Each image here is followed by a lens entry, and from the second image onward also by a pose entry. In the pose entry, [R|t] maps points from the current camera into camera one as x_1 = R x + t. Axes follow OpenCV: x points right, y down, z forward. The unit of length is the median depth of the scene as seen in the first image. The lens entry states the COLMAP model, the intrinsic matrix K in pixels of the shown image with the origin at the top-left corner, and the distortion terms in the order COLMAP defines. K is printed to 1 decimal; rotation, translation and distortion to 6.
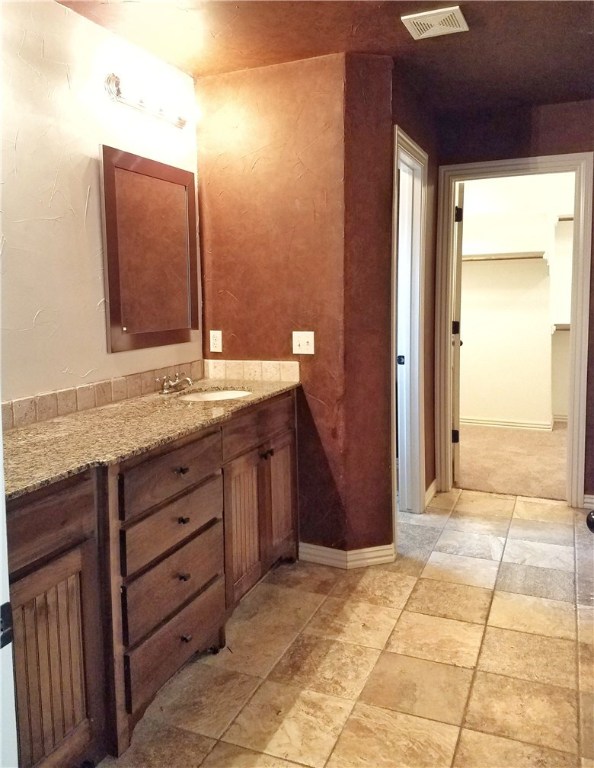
lens RADIAL K [[625.6, 0, 297.4], [0, 625.6, 383.1], [0, 0, 1]] dist [0.049946, 0.002630]
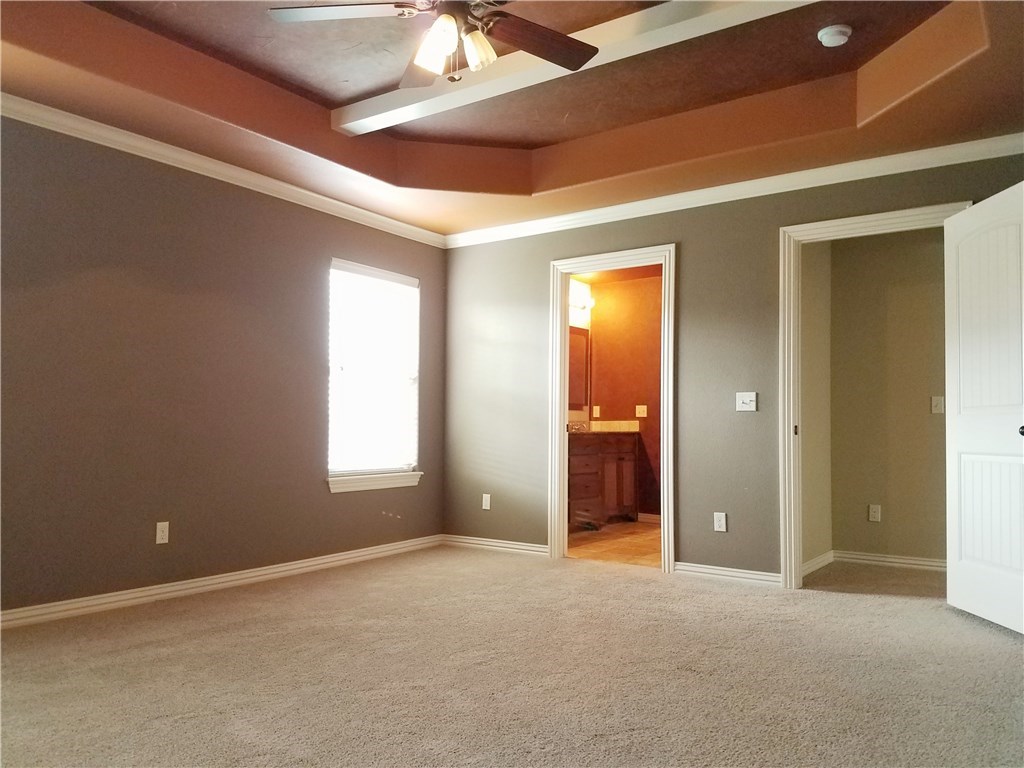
lens RADIAL K [[786.4, 0, 513.0], [0, 786.4, 387.3], [0, 0, 1]] dist [0.015307, 0.000965]
pose [[0.980704, 0.008543, -0.195313, 0.095867], [-0.049598, 0.977231, -0.206298, 0.392339], [0.189103, 0.212005, 0.958798, -1.466505]]
